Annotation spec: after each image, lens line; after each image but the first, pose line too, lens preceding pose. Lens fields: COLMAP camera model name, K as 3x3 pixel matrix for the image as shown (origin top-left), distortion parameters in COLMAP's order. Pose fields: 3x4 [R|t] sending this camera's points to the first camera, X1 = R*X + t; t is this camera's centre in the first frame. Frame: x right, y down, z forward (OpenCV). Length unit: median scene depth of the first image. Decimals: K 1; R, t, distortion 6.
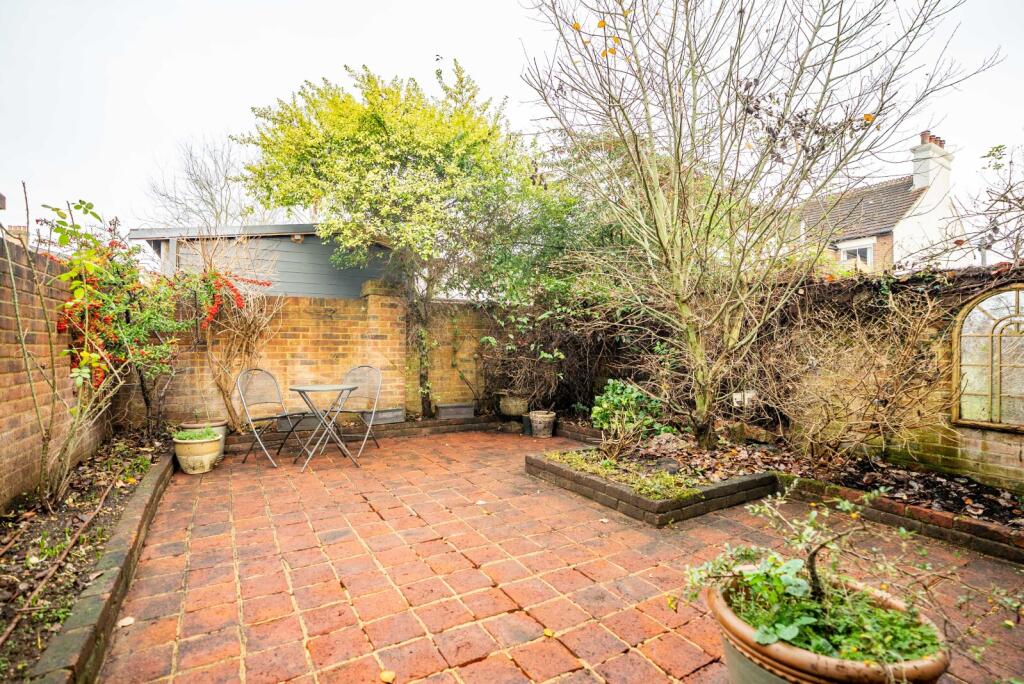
lens RADIAL K [[473.1, 0, 509.2], [0, 473.1, 339.6], [0, 0, 1]] dist [-0.026157, 0.000719]
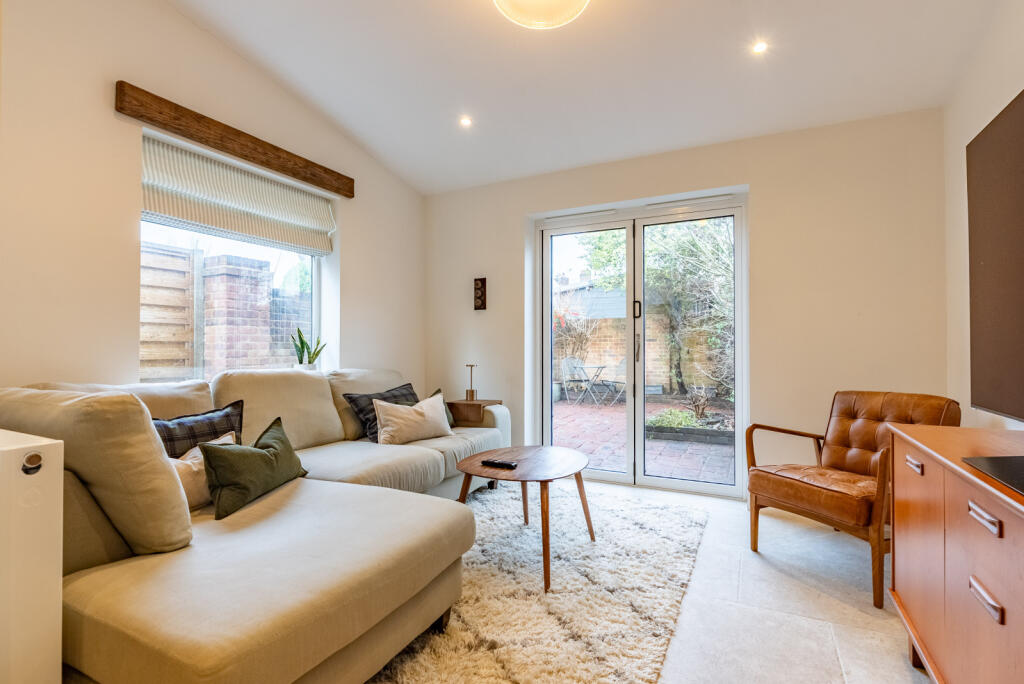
lens RADIAL K [[473.1, 0, 507.5], [0, 473.1, 341.5], [0, 0, 1]] dist [-0.026157, 0.000719]
pose [[0.524867, -0.017338, -0.851008, 0.877038], [0.014353, 0.999831, -0.011518, 0.011829], [0.851063, -0.006169, 0.525027, -0.258432]]
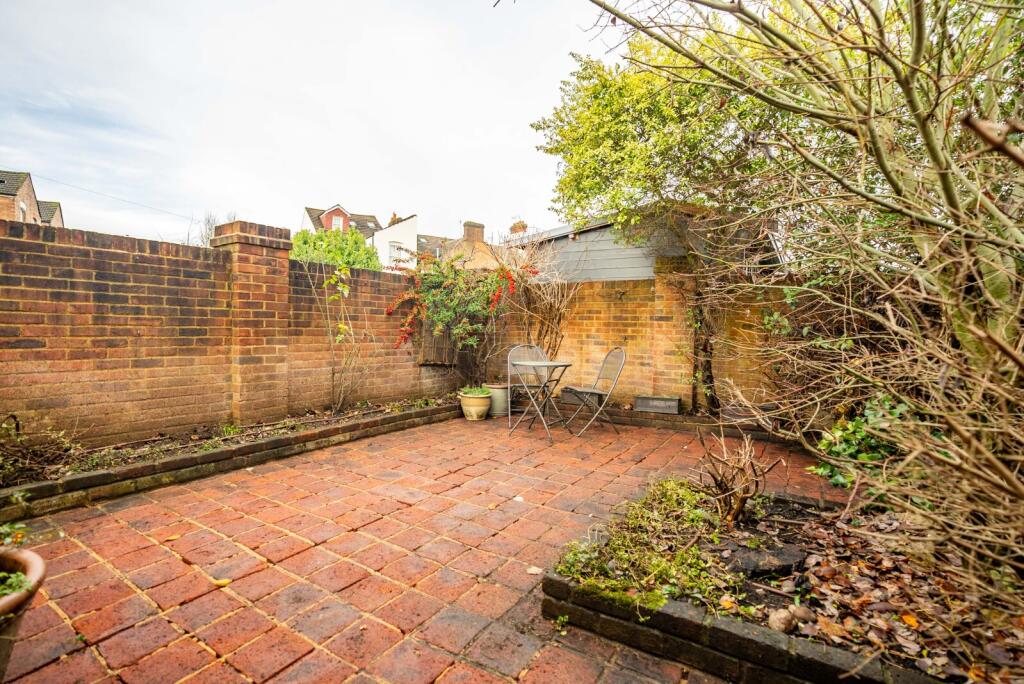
lens RADIAL K [[473.1, 0, 533.2], [0, 473.1, 338.5], [0, 0, 1]] dist [-0.026157, 0.000719]
pose [[0.482819, 0.023384, -0.875408, 0.434329], [-0.005548, 0.999705, 0.023644, 0.014222], [0.875703, -0.006559, 0.482806, 0.361284]]
